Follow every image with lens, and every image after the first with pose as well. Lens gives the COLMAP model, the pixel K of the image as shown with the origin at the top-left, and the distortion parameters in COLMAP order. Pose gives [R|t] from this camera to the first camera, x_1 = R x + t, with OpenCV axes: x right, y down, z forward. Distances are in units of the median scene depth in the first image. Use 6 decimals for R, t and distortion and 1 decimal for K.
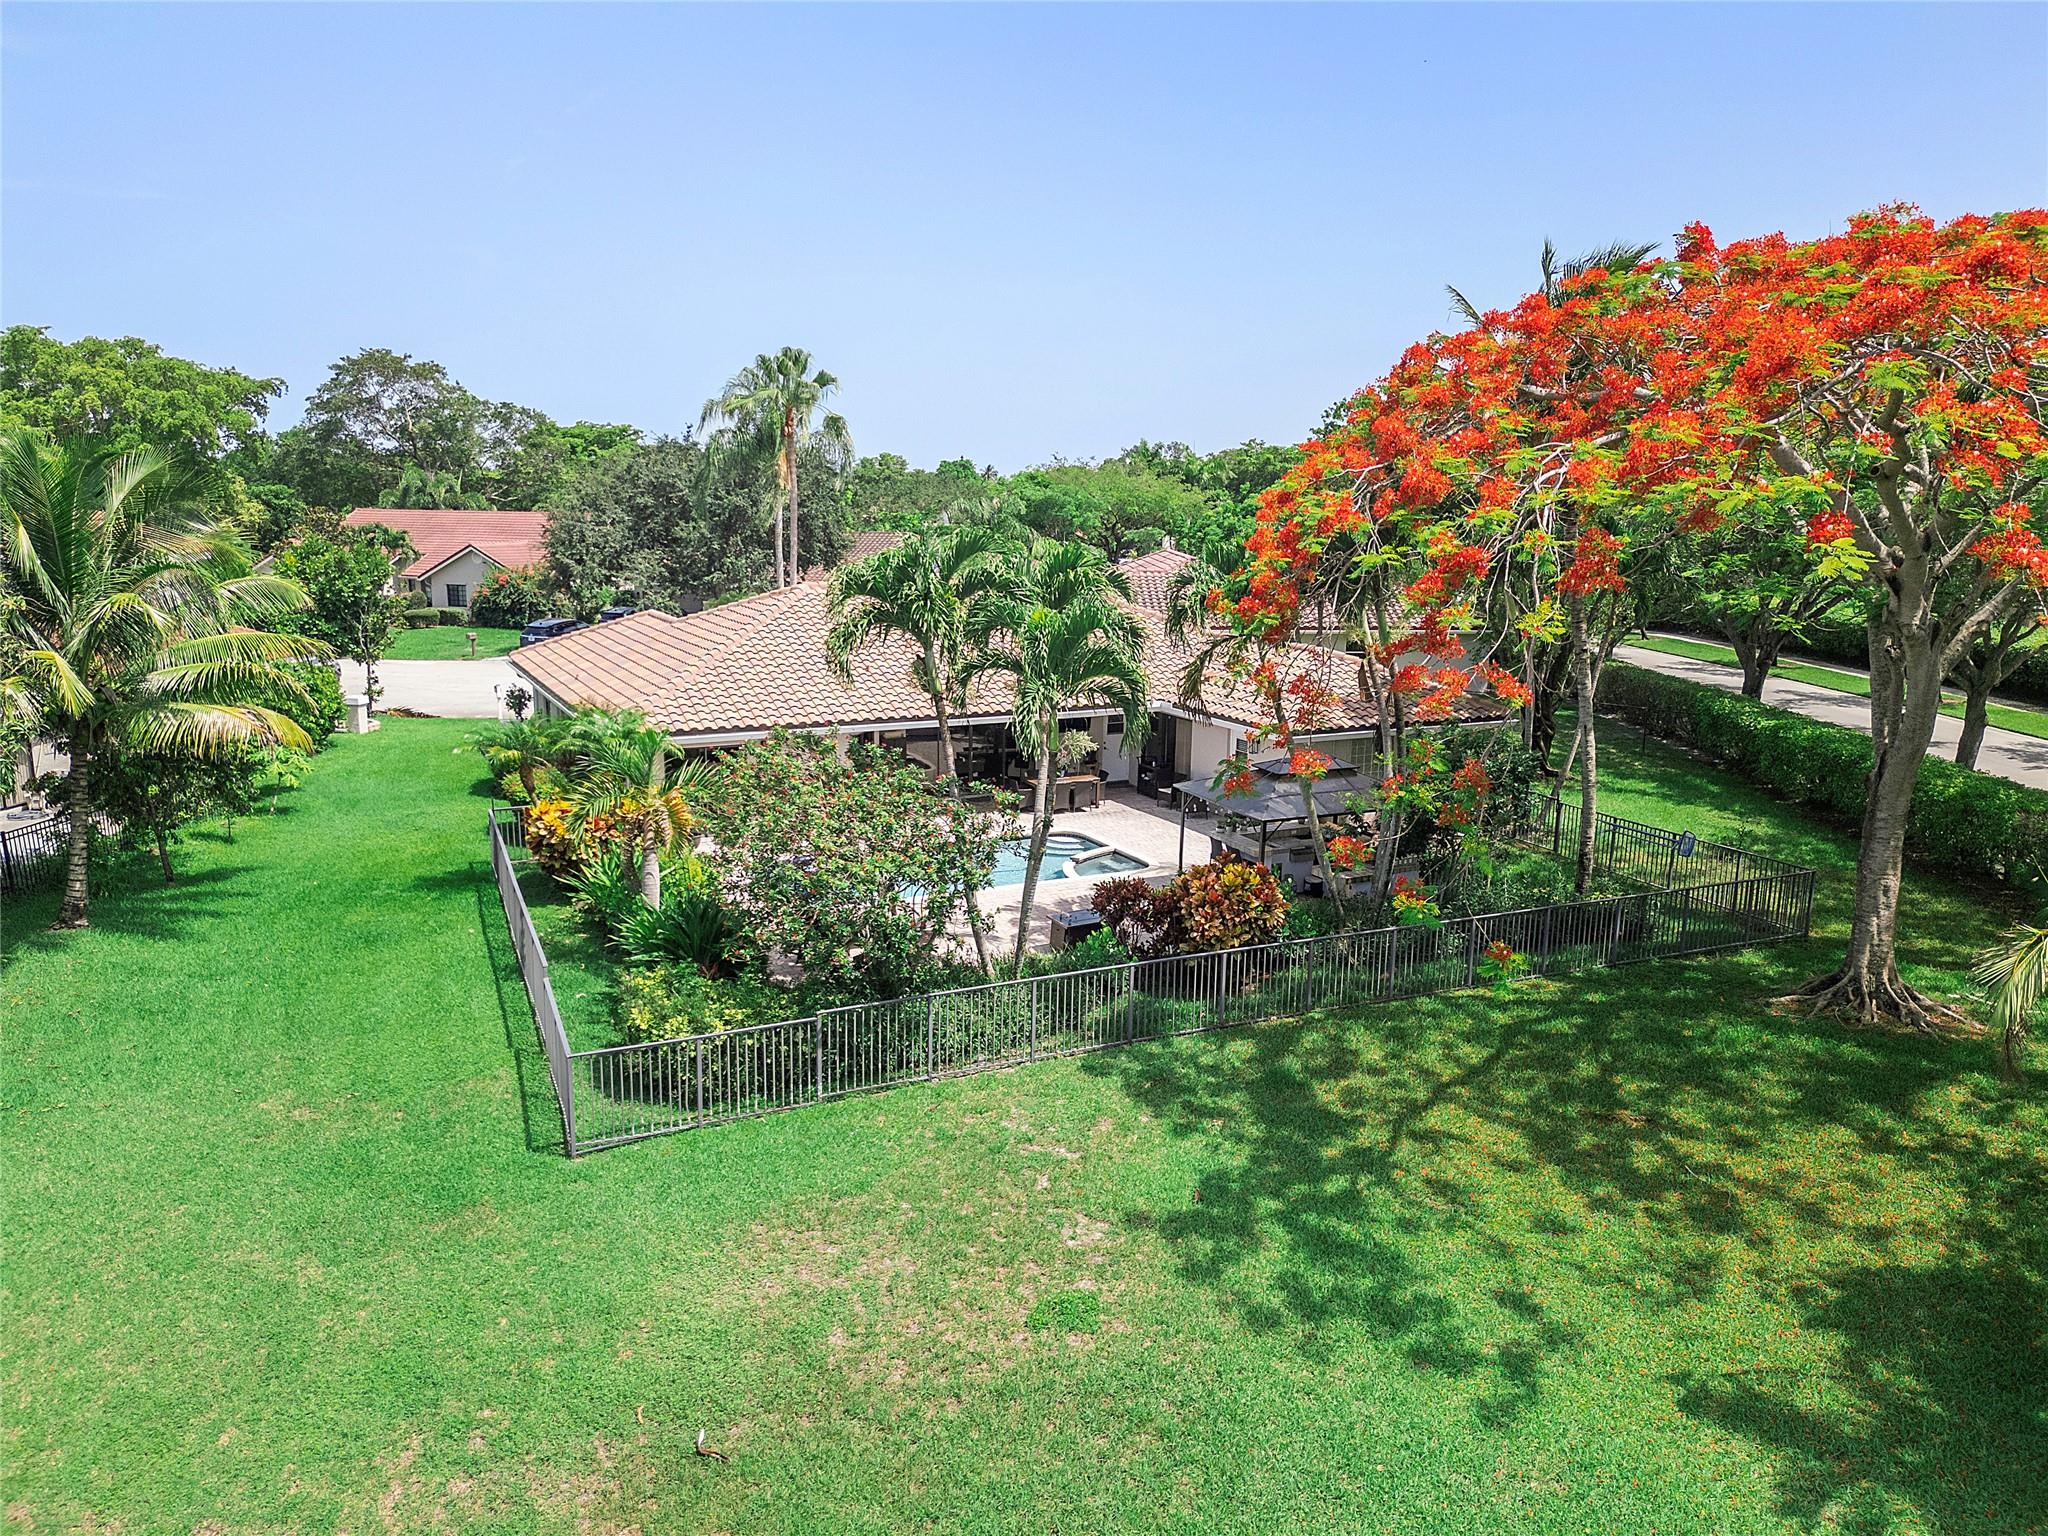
lens RADIAL K [[1468.9, 0, 1025.7], [0, 1468.9, 795.0], [0, 0, 1]] dist [0.063817, -0.064707]
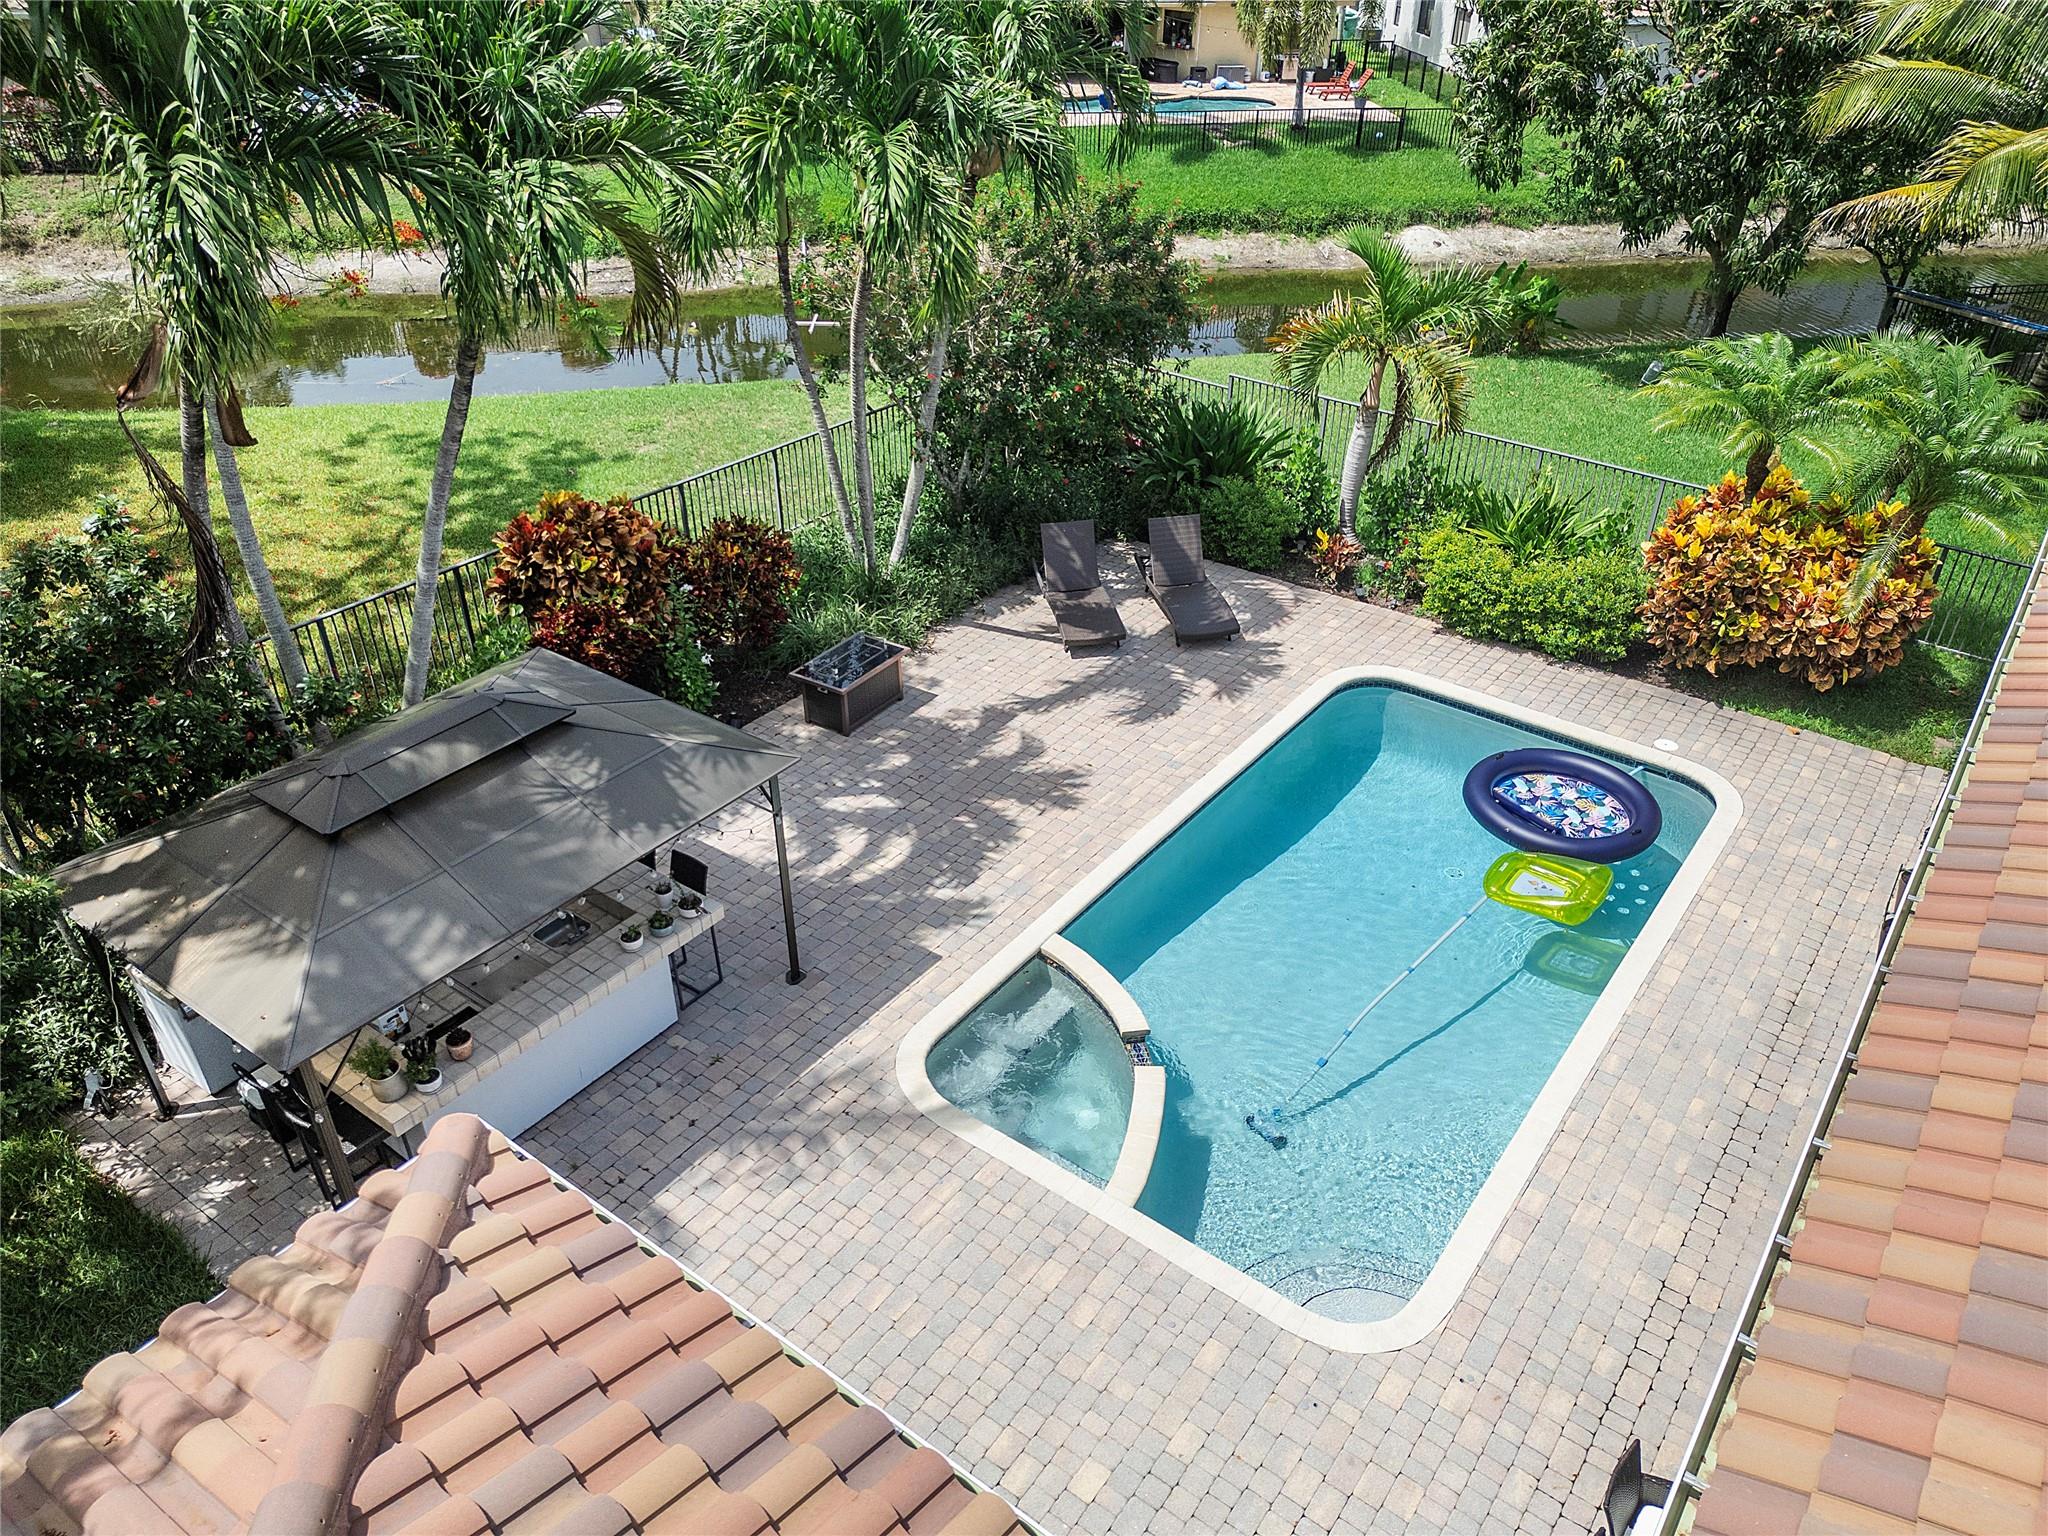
lens RADIAL K [[1468.9, 0, 1021.5], [0, 1468.9, 769.2], [0, 0, 1]] dist [0.063817, -0.064707]
pose [[-0.894972, 0.215944, -0.390377, 0.238725], [-0.125172, 0.718346, 0.684333, -0.339755], [0.428203, 0.661323, -0.615869, 1.546196]]
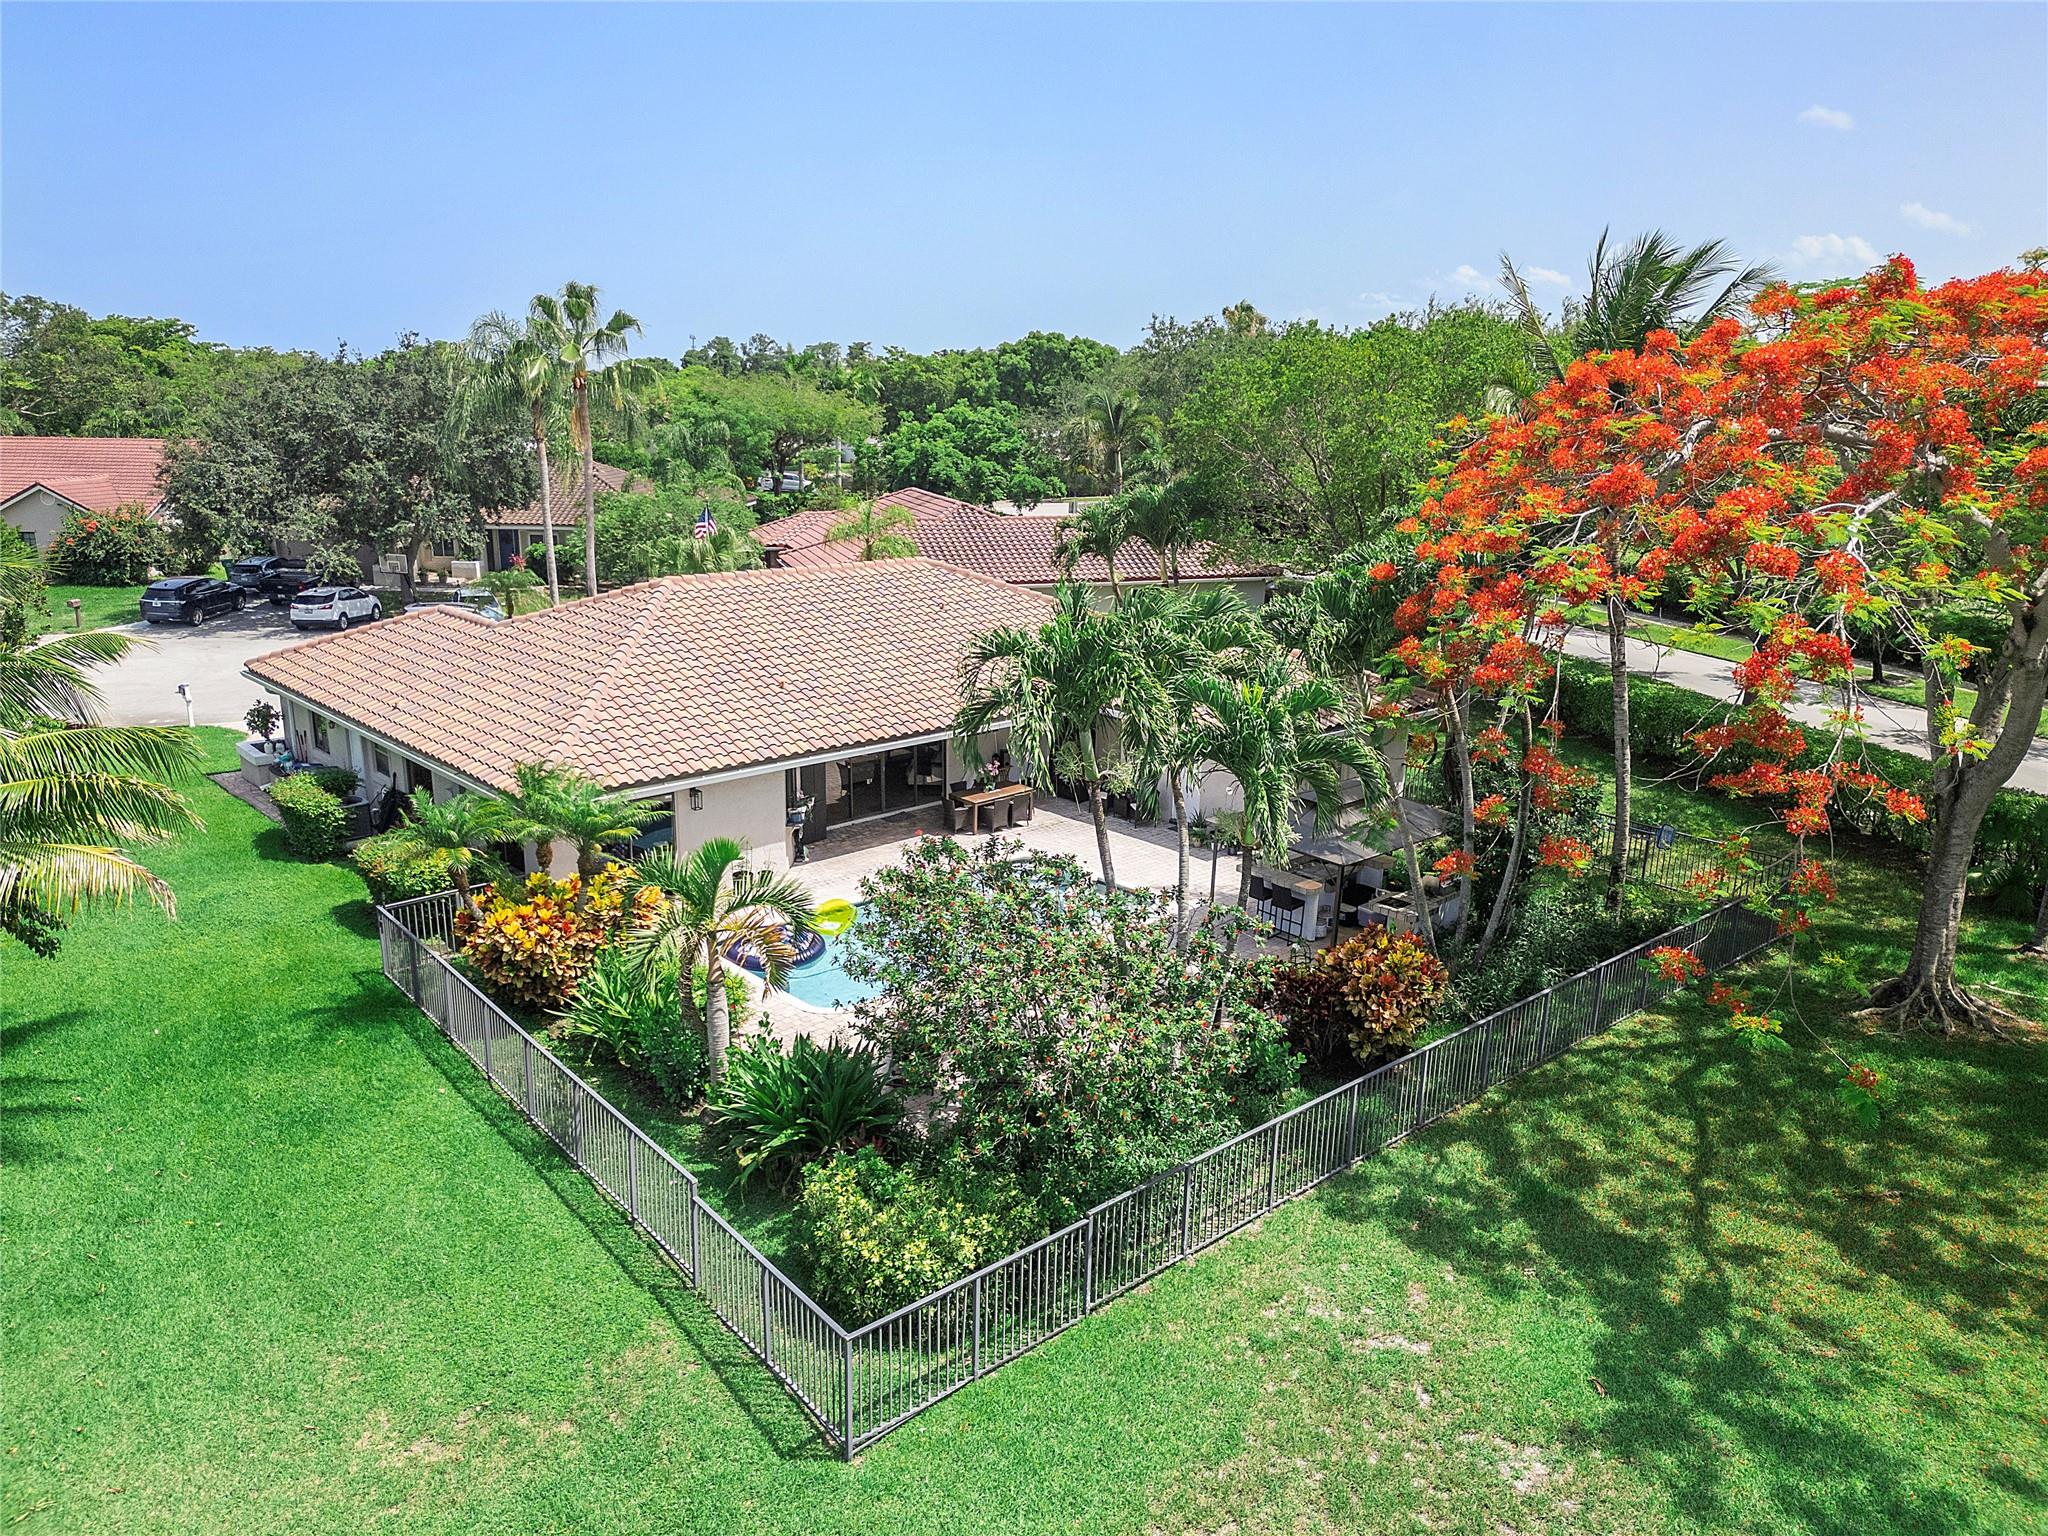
lens RADIAL K [[1468.9, 0, 1034.3], [0, 1468.9, 775.8], [0, 0, 1]] dist [0.063817, -0.064707]
pose [[0.958974, -0.066876, 0.275493, -0.312334], [0.050912, 0.996605, 0.064706, -0.122036], [-0.278885, -0.048025, 0.959123, 0.190240]]
